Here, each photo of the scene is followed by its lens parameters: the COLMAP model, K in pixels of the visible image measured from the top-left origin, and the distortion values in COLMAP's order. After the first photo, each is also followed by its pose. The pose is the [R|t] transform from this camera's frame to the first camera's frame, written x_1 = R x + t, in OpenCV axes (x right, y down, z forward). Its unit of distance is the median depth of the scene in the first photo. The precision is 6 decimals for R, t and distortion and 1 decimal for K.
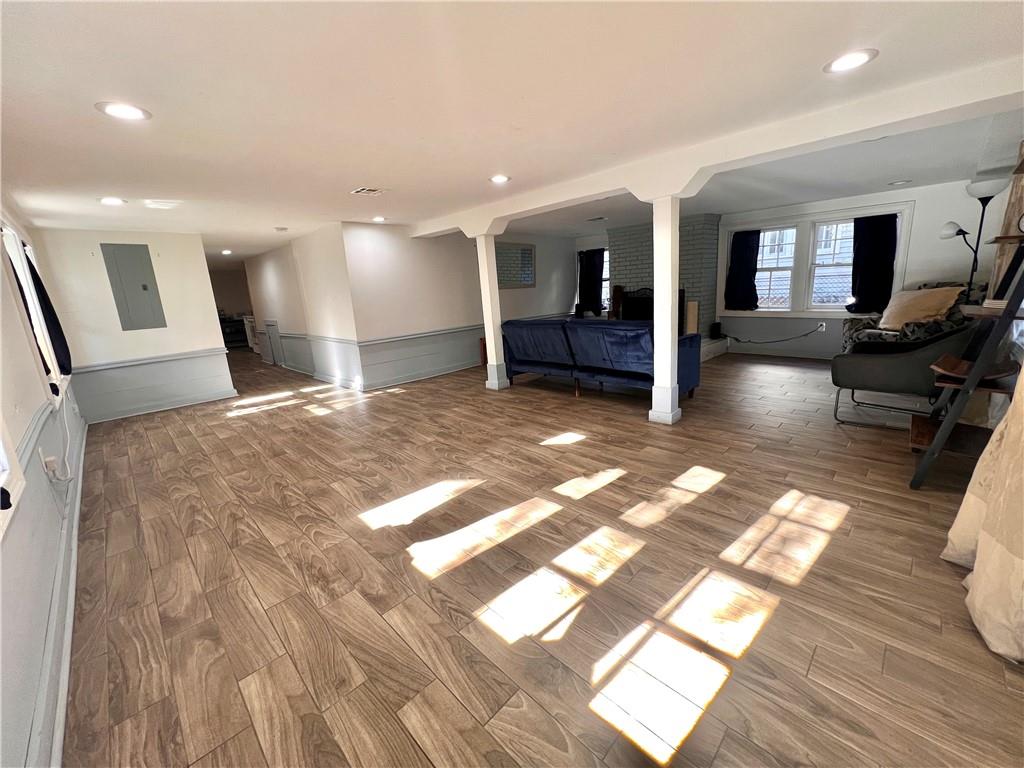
lens RADIAL K [[409.4, 0, 511.6], [0, 409.4, 380.6], [0, 0, 1]] dist [-0.001146, 0.000558]
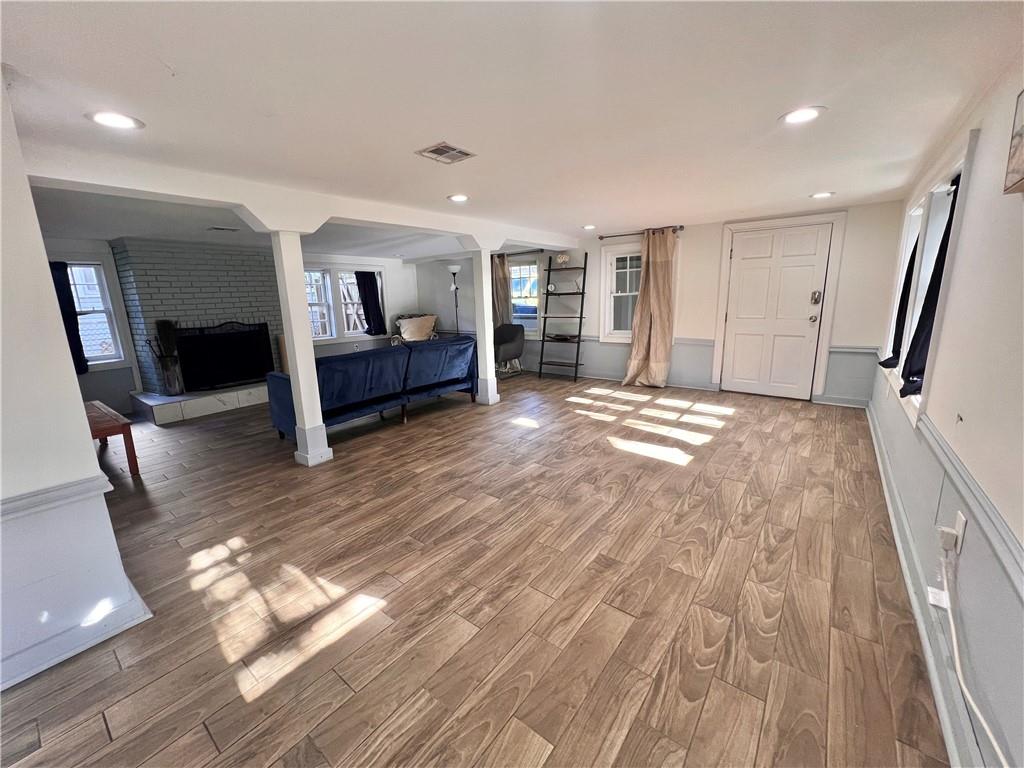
lens RADIAL K [[409.4, 0, 511.6], [0, 409.4, 380.6], [0, 0, 1]] dist [-0.001146, 0.000558]
pose [[-0.123051, -0.142786, 0.982075, -1.158894], [0.258577, 0.950800, 0.170638, -0.224769], [-0.958121, 0.274939, -0.080075, 1.159845]]
